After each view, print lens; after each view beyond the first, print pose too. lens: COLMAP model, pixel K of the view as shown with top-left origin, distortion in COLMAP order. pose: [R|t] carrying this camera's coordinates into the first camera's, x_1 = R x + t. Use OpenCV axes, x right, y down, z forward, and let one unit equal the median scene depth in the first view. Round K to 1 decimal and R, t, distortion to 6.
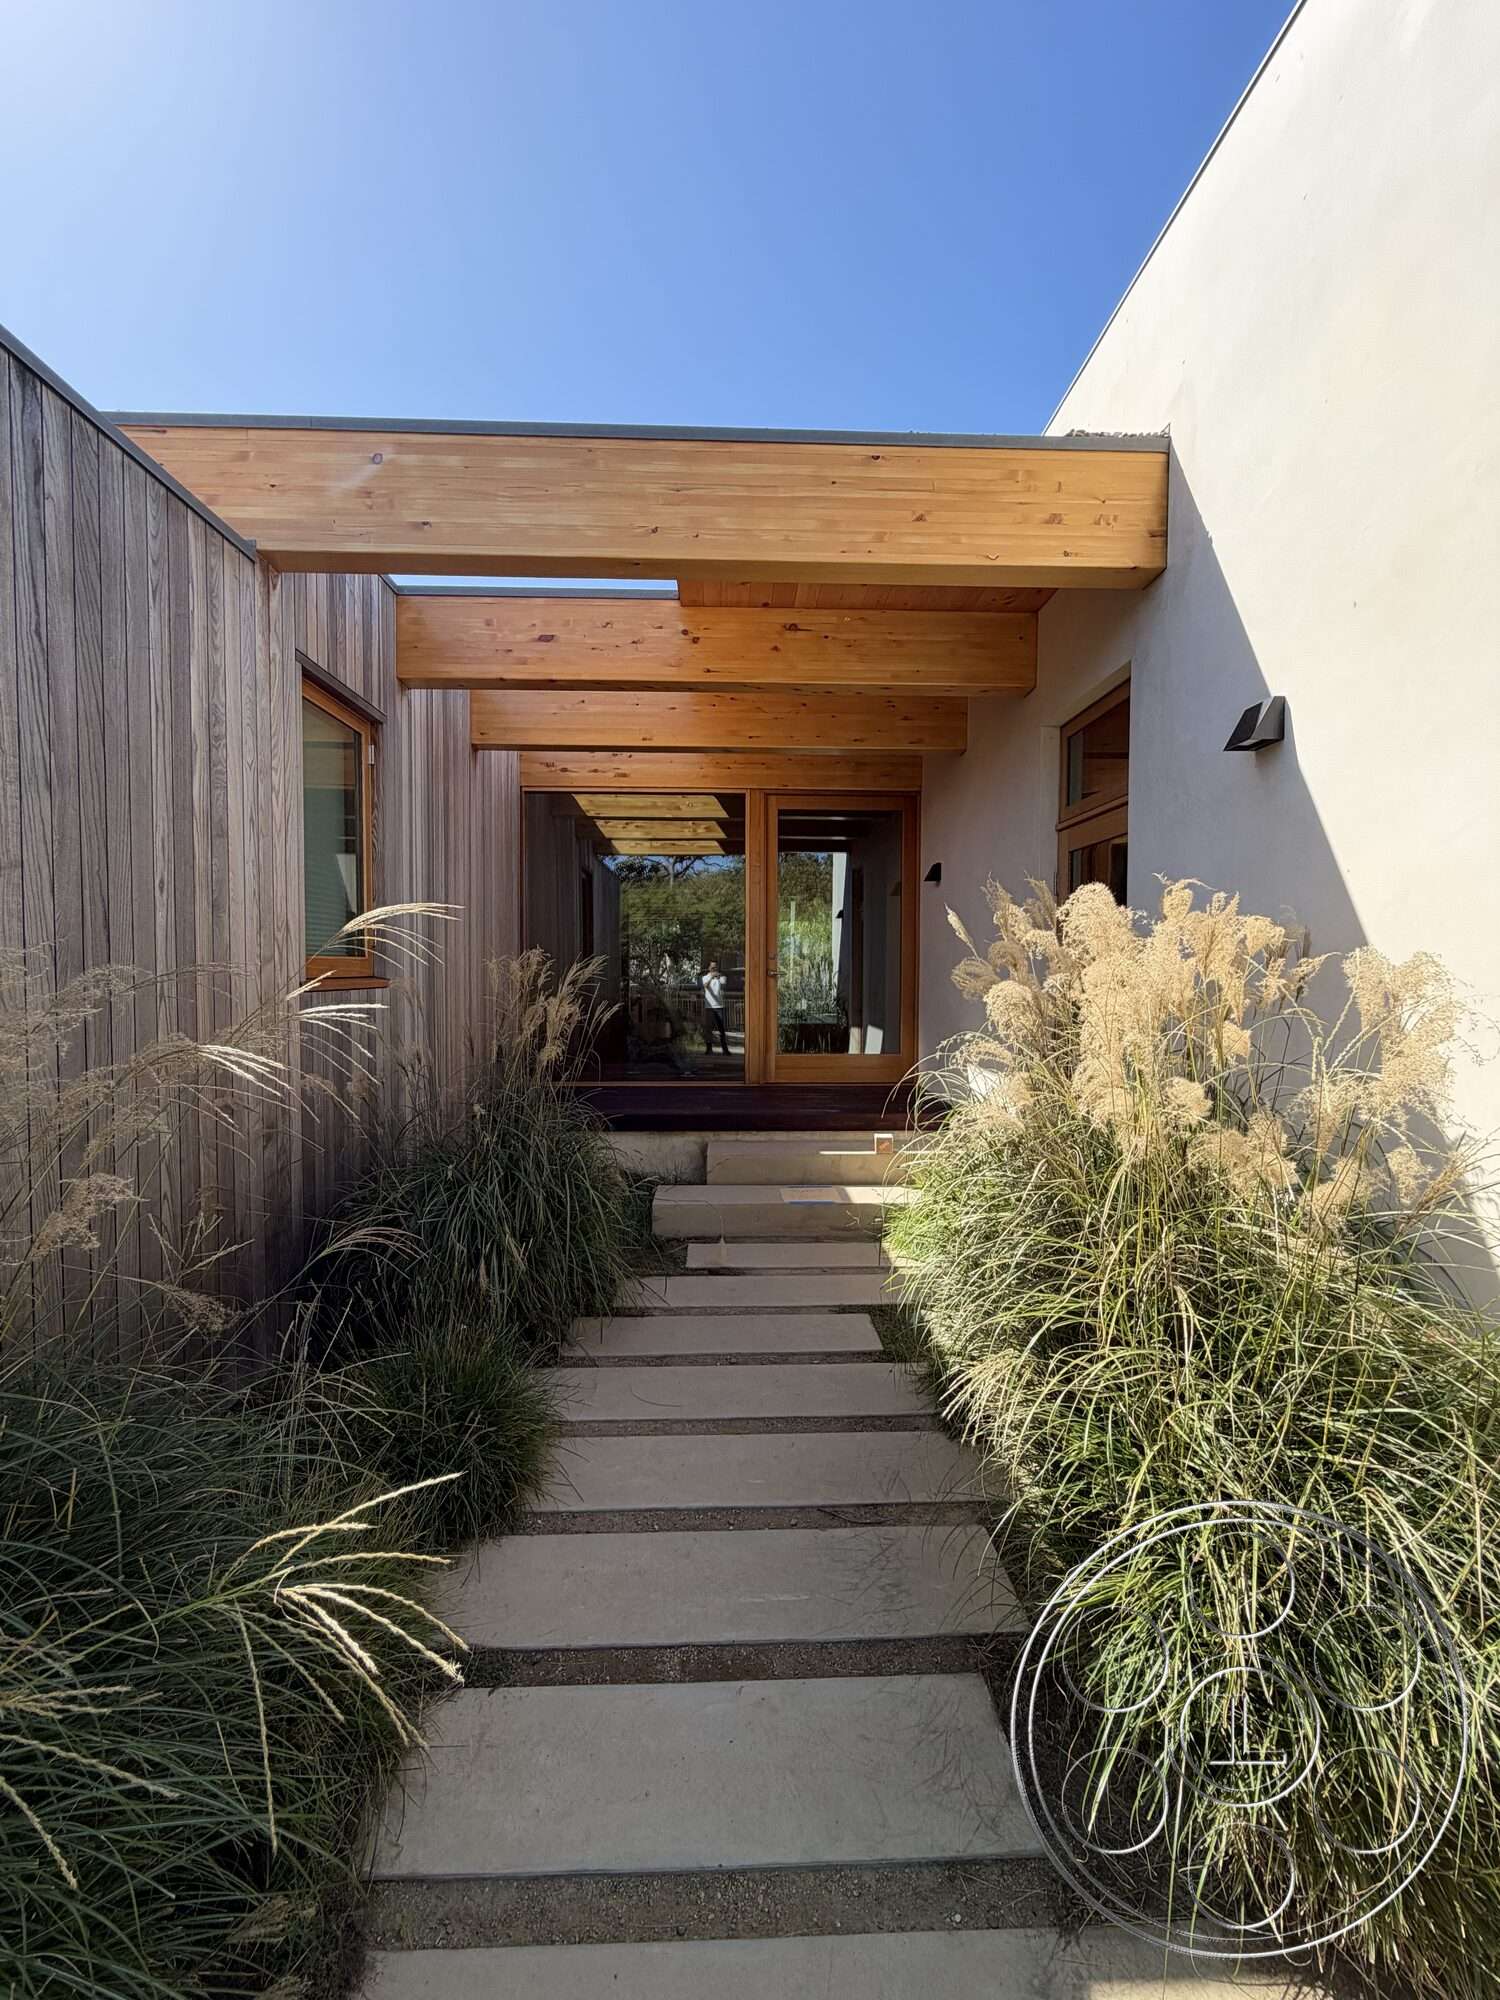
lens RADIAL K [[802.6, 0, 755.1], [0, 802.6, 995.7], [0, 0, 1]] dist [0.000664, 0.000723]
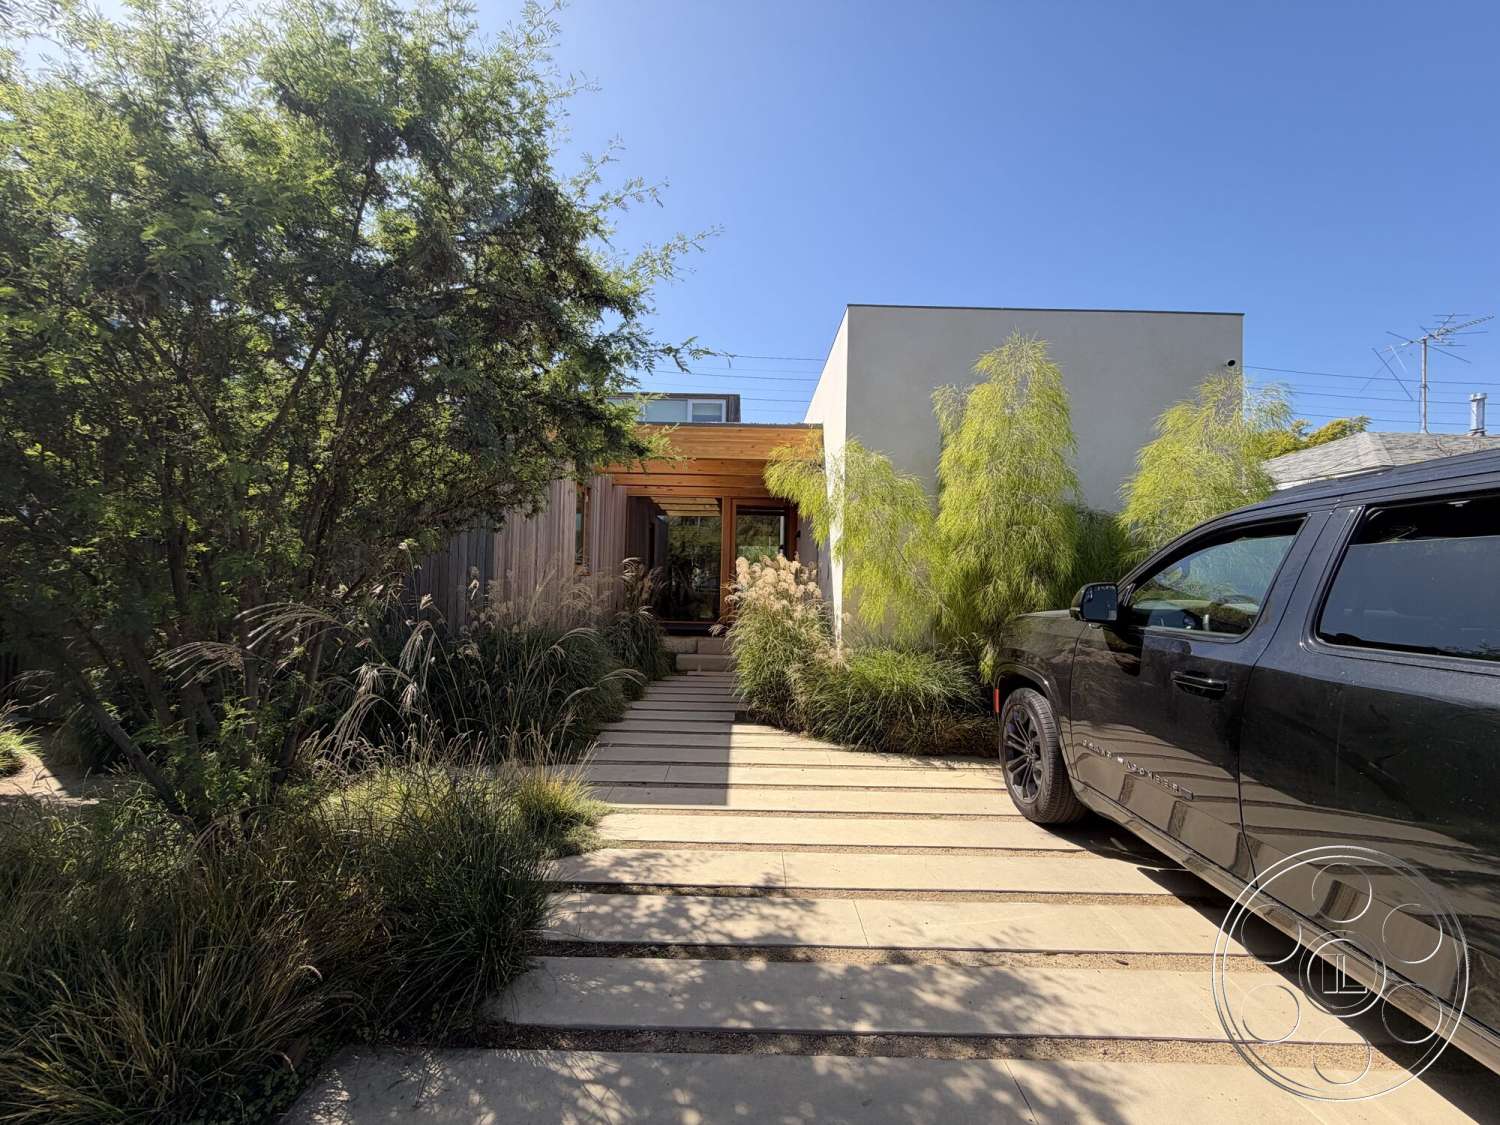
lens RADIAL K [[601.9, 0, 746.3], [0, 601.9, 563.6], [0, 0, 1]] dist [0.000664, 0.000723]
pose [[0.999095, 0.018990, -0.038055, 0.167505], [-0.021093, 0.998227, -0.055656, 0.047464], [0.036930, 0.056409, 0.997725, -0.976292]]
